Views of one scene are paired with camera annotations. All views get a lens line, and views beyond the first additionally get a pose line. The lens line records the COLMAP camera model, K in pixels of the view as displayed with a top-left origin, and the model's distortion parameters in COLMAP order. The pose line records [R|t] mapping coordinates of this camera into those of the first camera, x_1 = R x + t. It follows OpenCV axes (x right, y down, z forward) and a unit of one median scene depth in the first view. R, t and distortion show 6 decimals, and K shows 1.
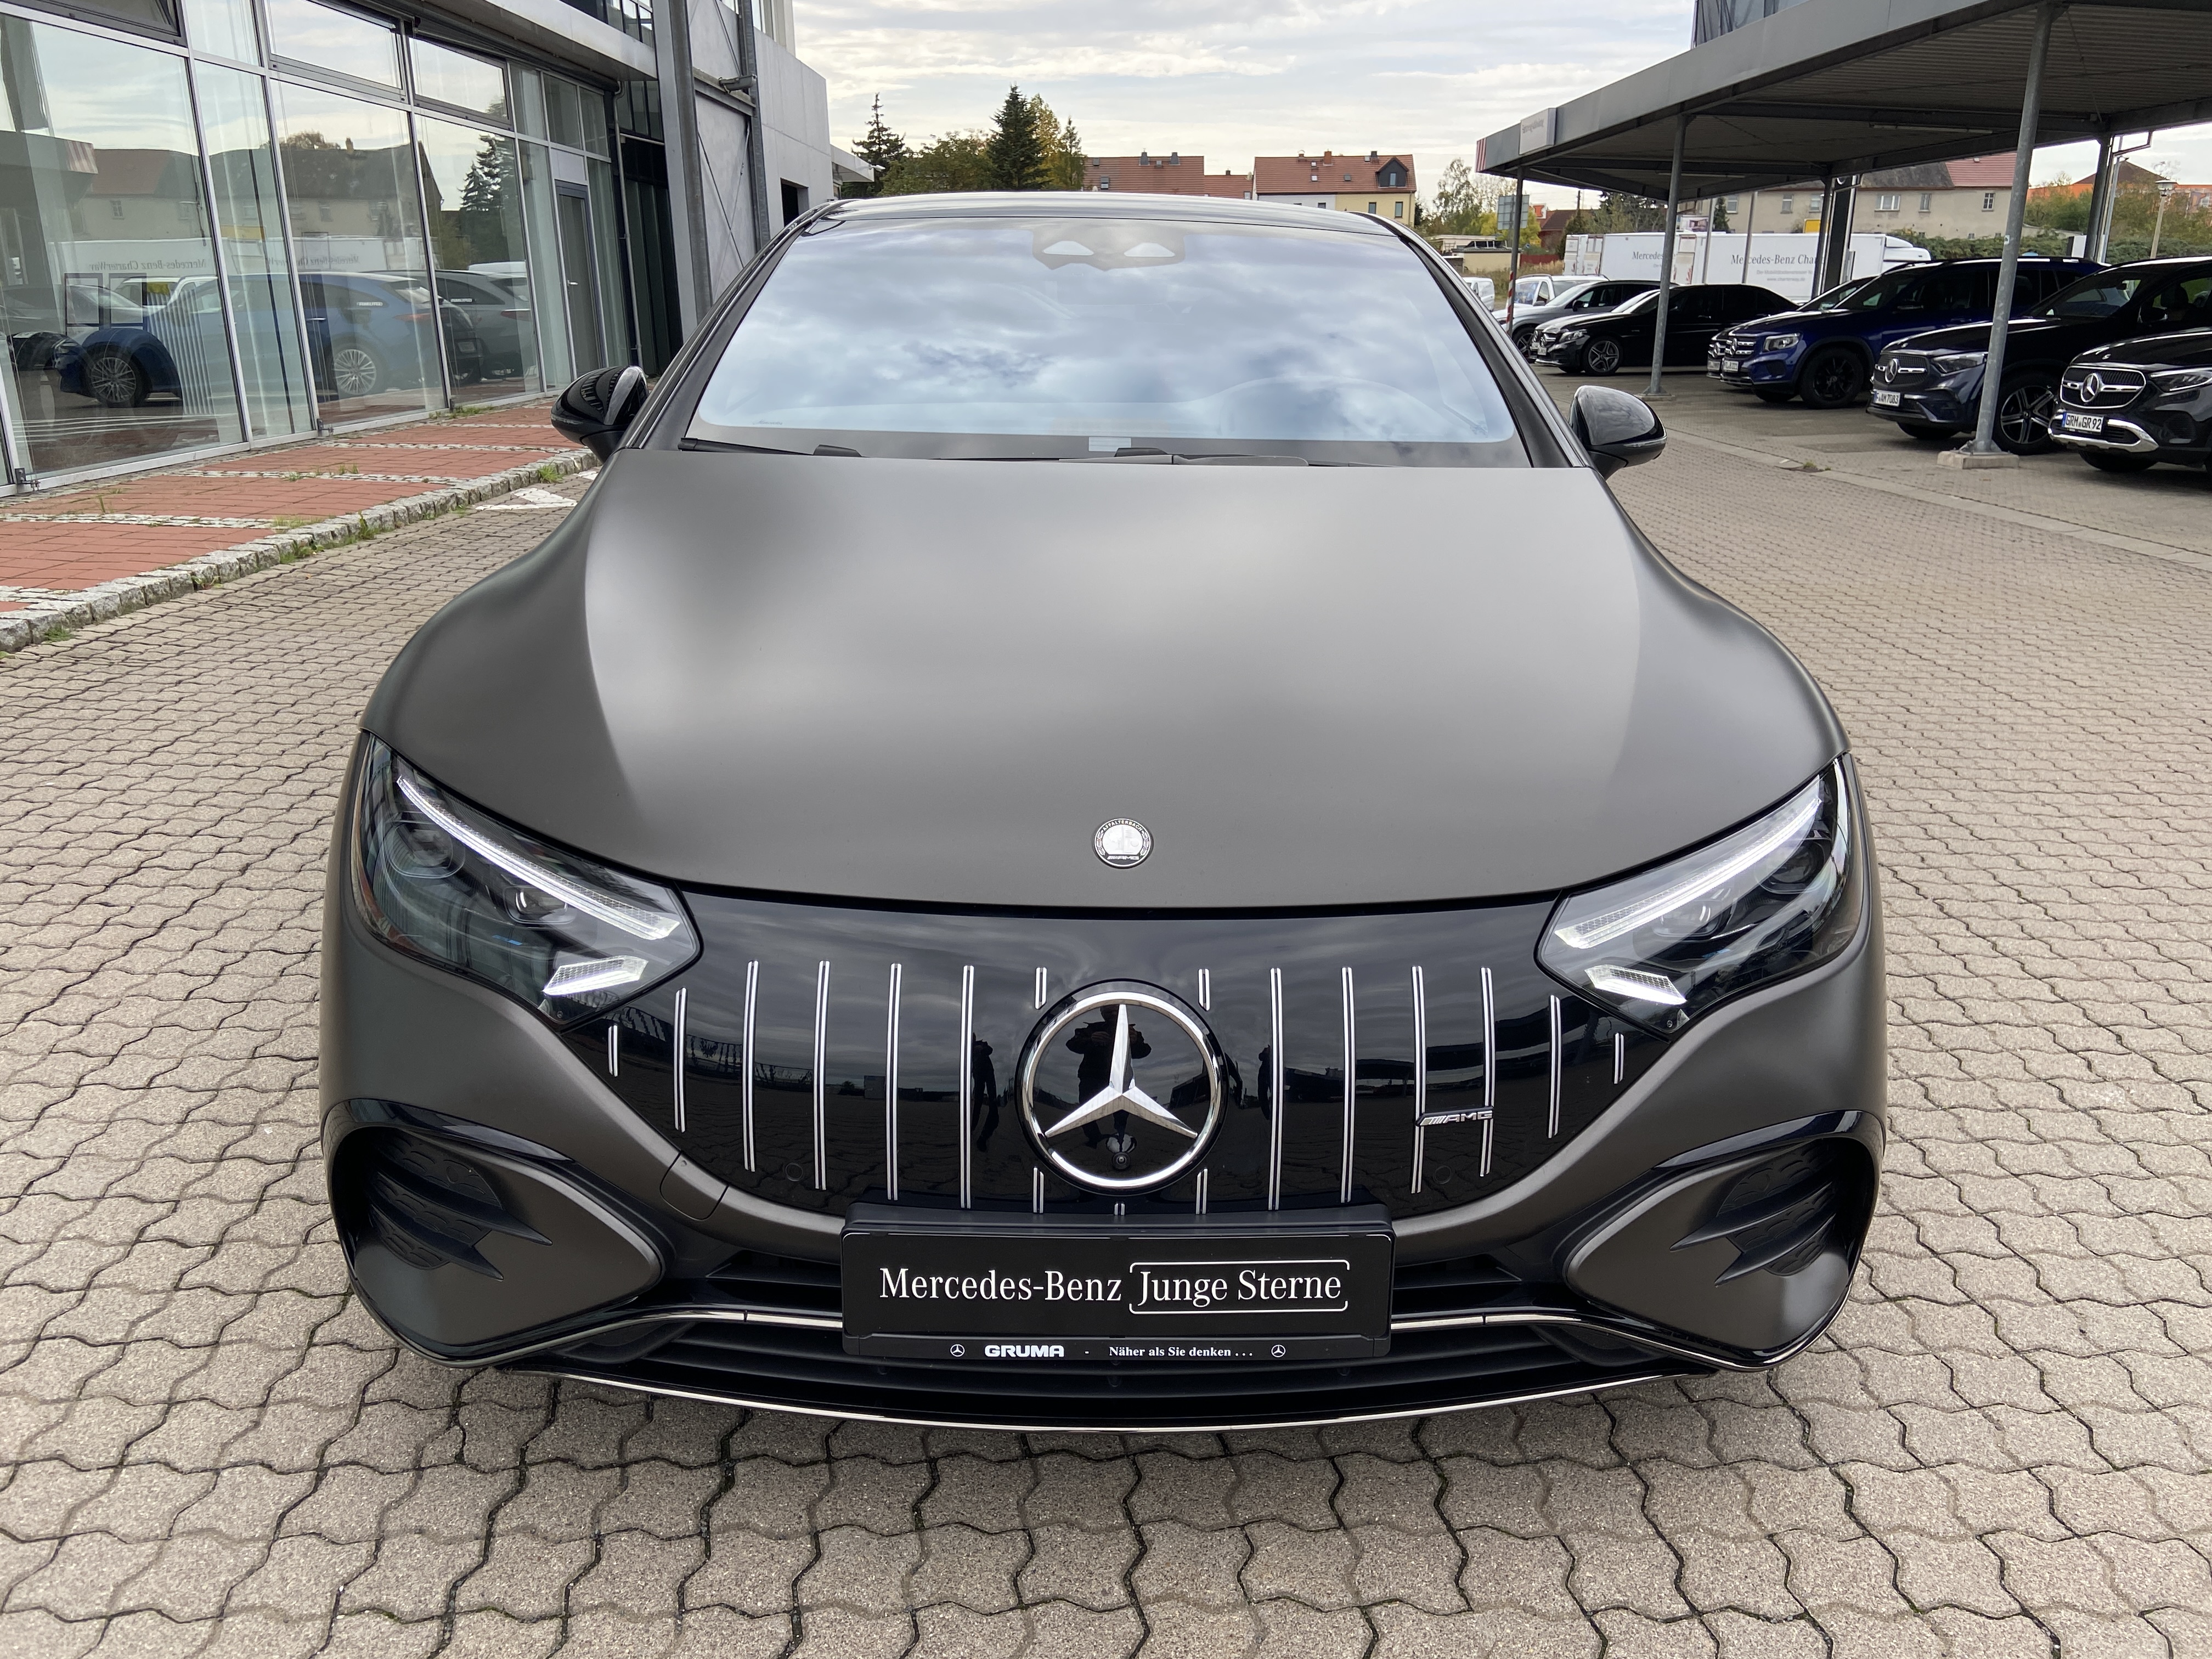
lens RADIAL K [[1686.8, 0, 1107.7], [0, 1686.8, 827.0], [0, 0, 1]] dist [0.088049, -0.097981]
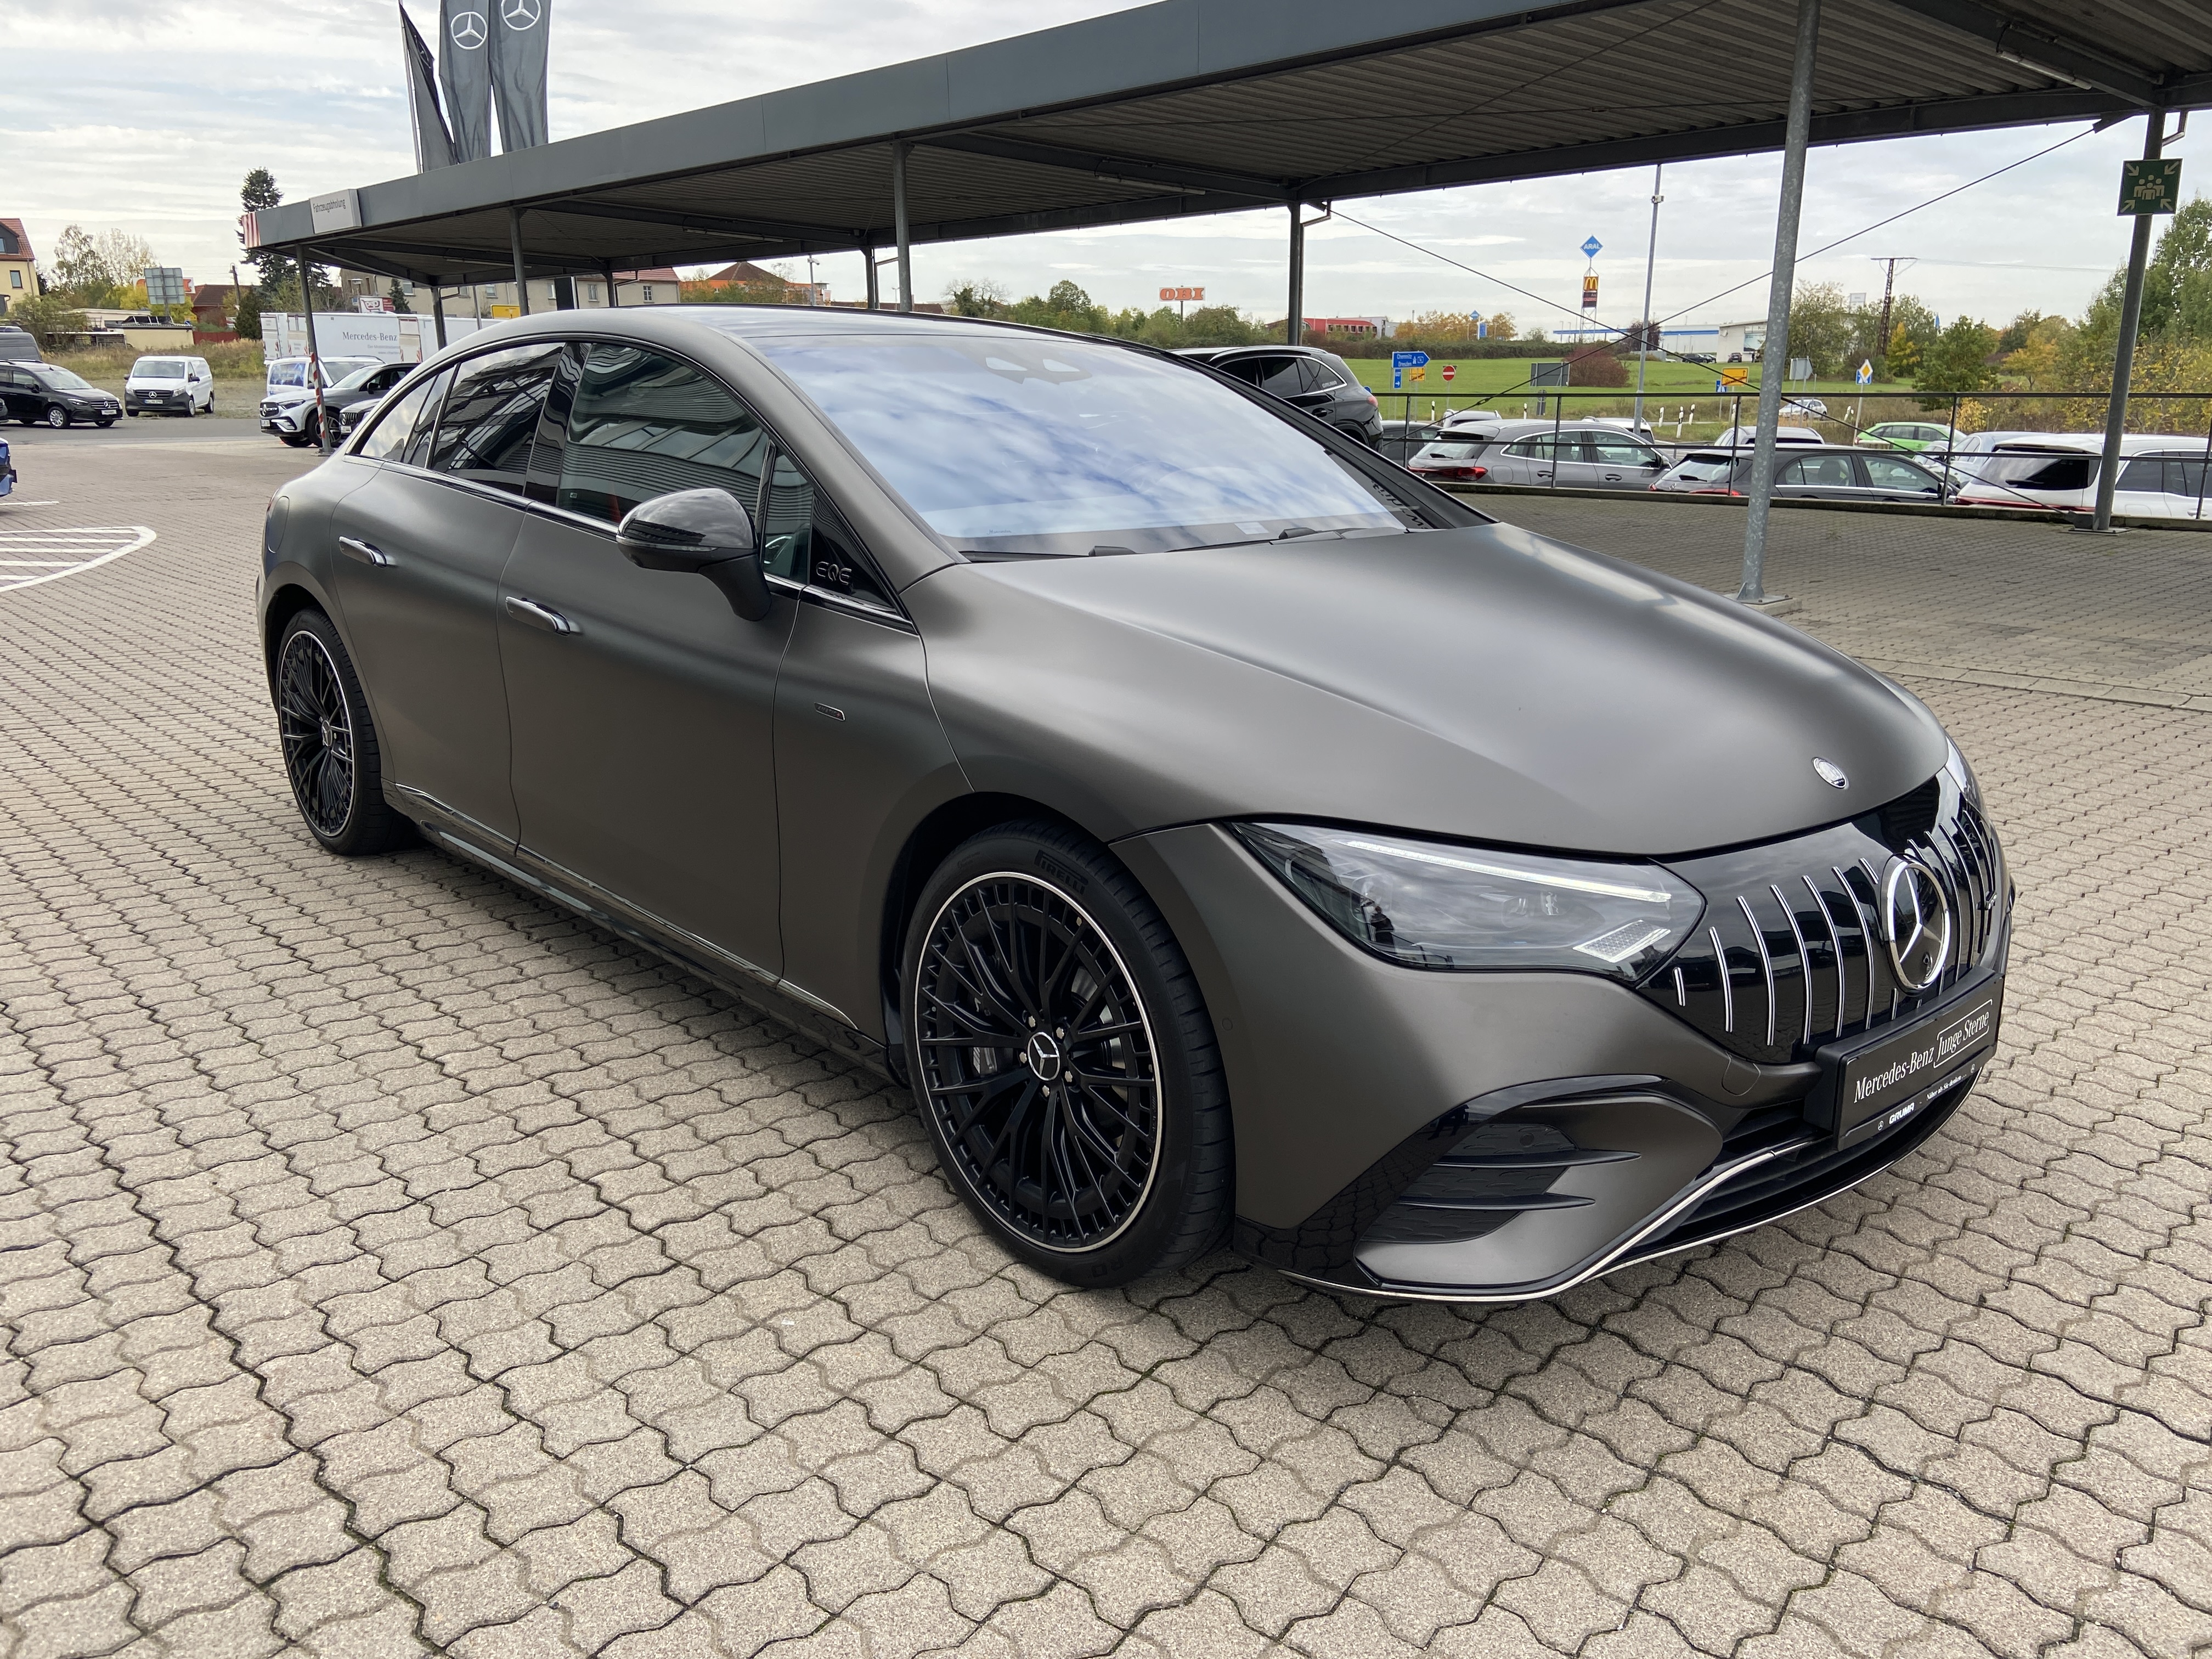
lens RADIAL K [[1686.8, 0, 1126.0], [0, 1686.8, 809.0], [0, 0, 1]] dist [0.088049, -0.097981]
pose [[0.748148, -0.174267, 0.640239, -0.677997], [0.207605, 0.977928, 0.023587, -0.059283], [-0.630218, 0.115271, 0.767814, 0.112333]]
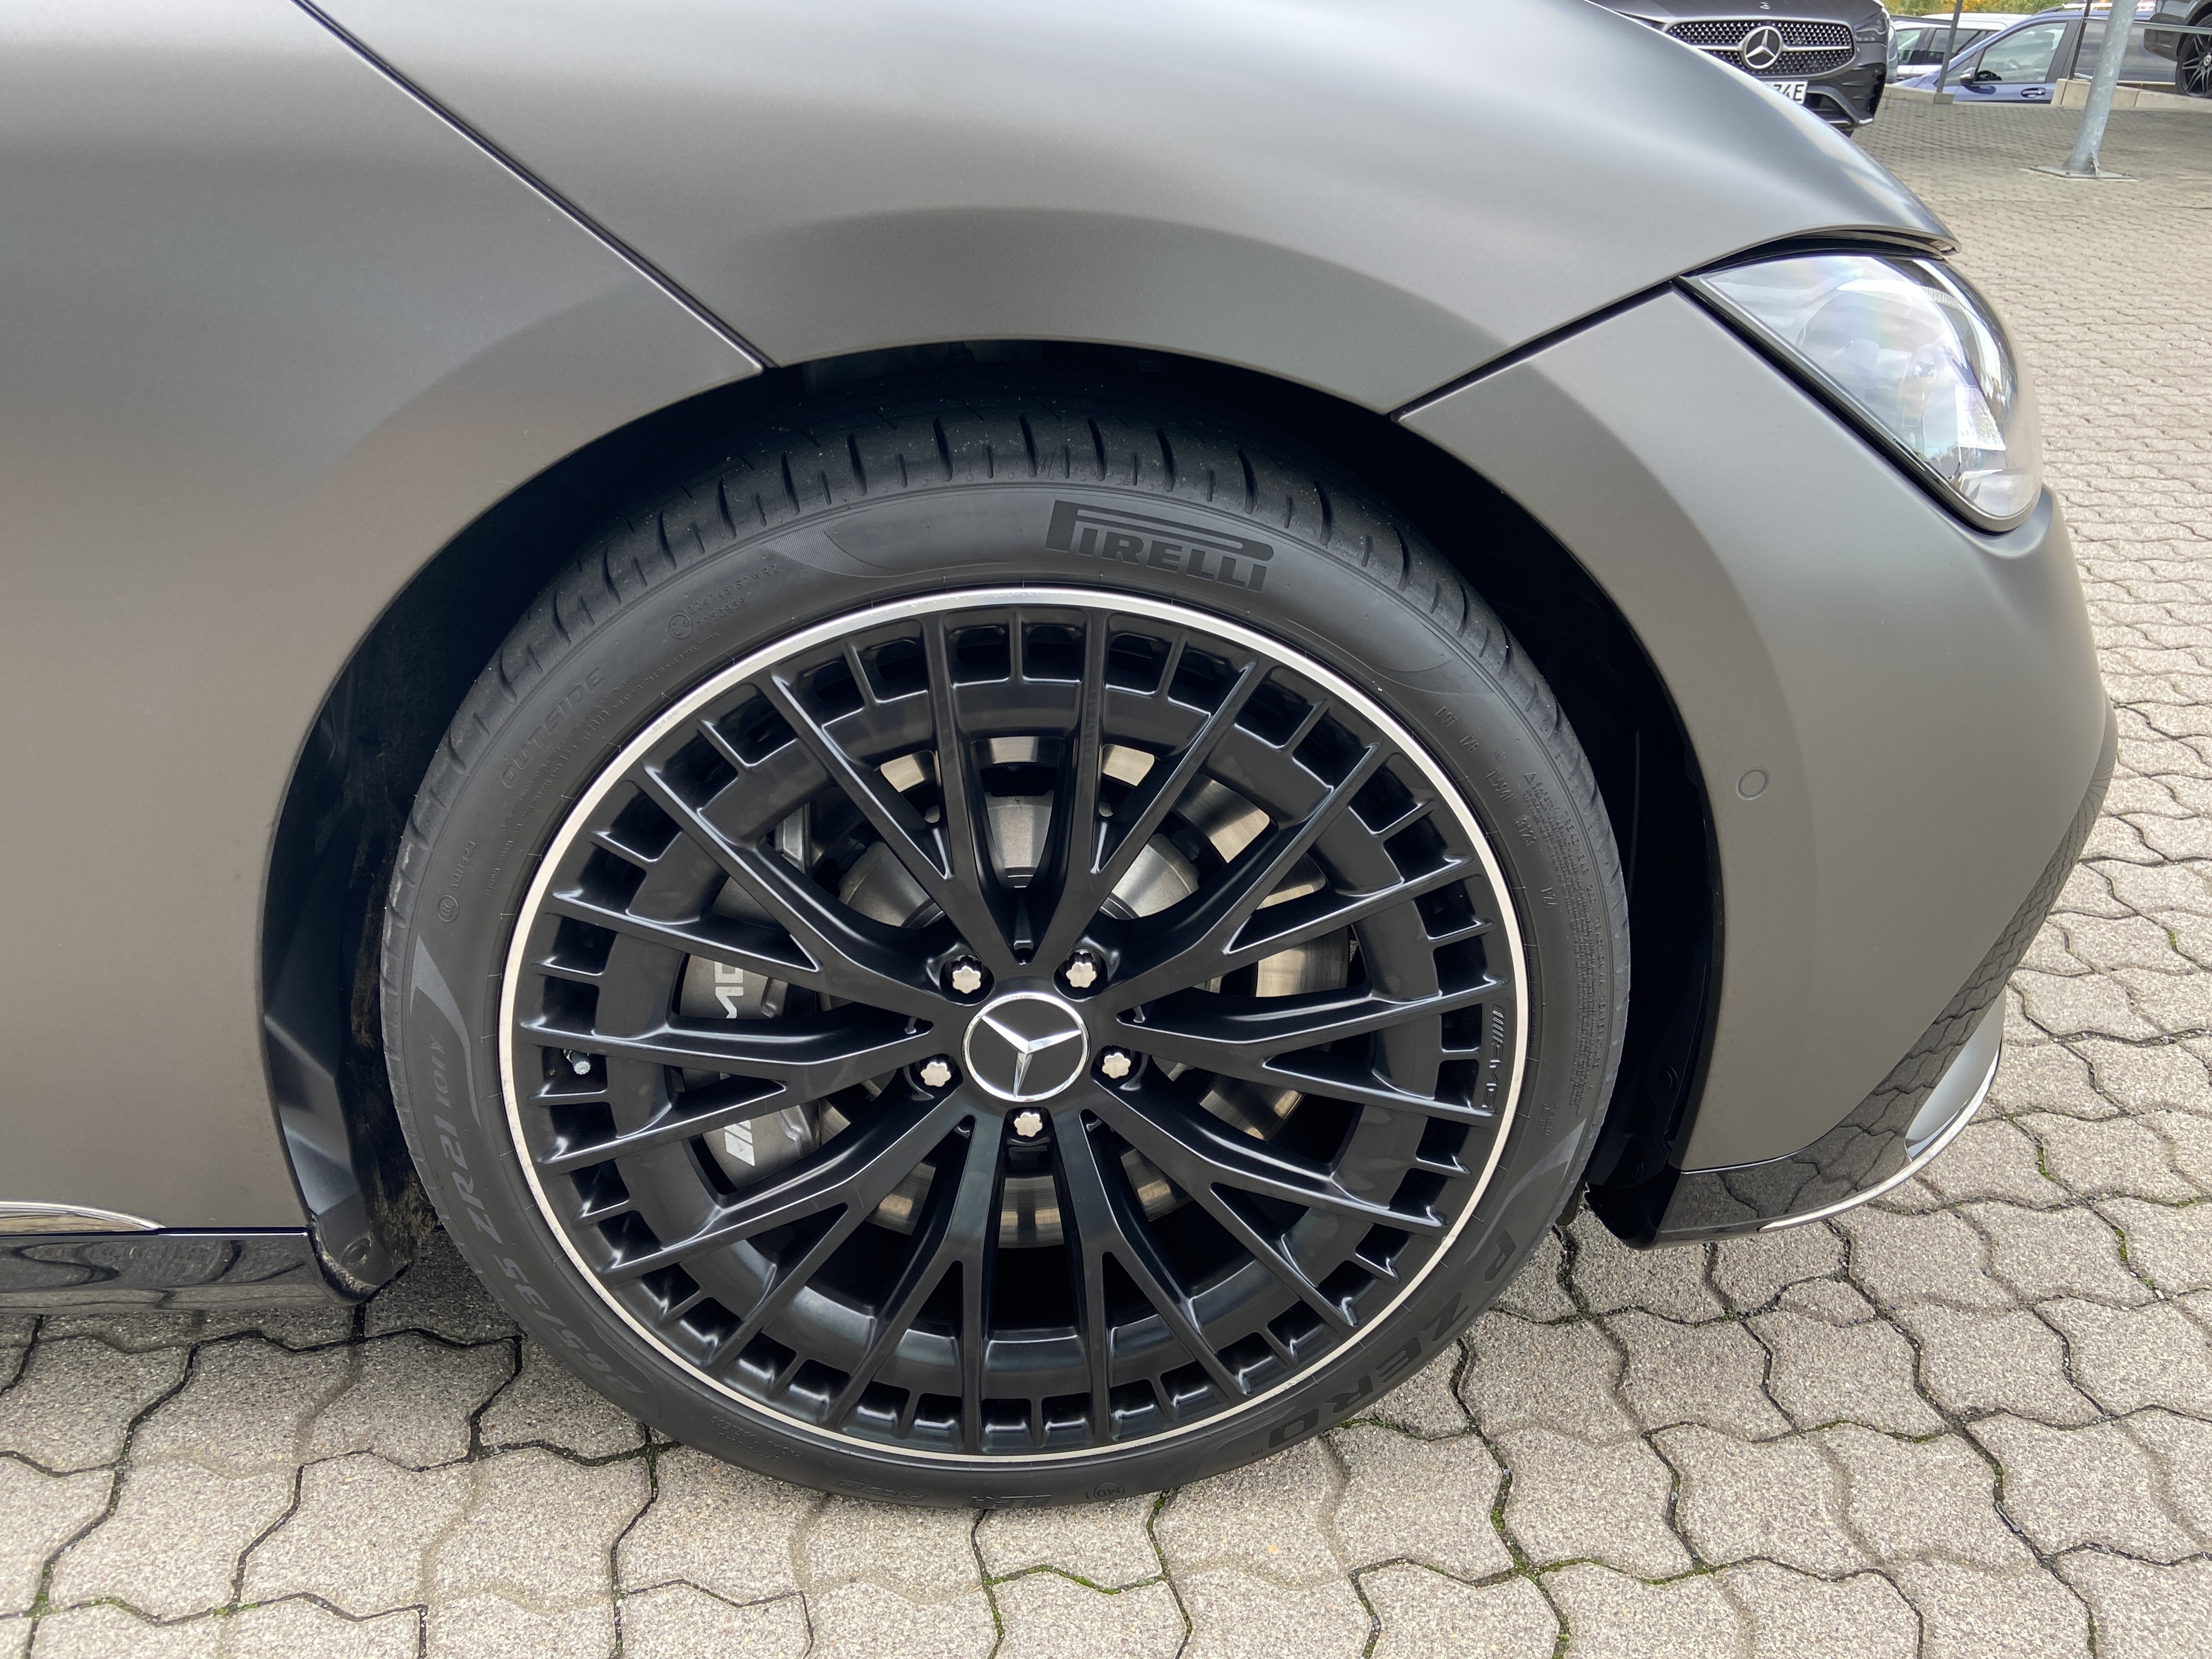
lens RADIAL K [[1686.8, 0, 1088.9], [0, 1686.8, 830.2], [0, 0, 1]] dist [0.088049, -0.097981]
pose [[-0.063571, -0.463534, 0.883796, -0.491987], [0.276798, 0.842653, 0.461865, -0.103154], [-0.958823, 0.273994, 0.074737, 0.660166]]
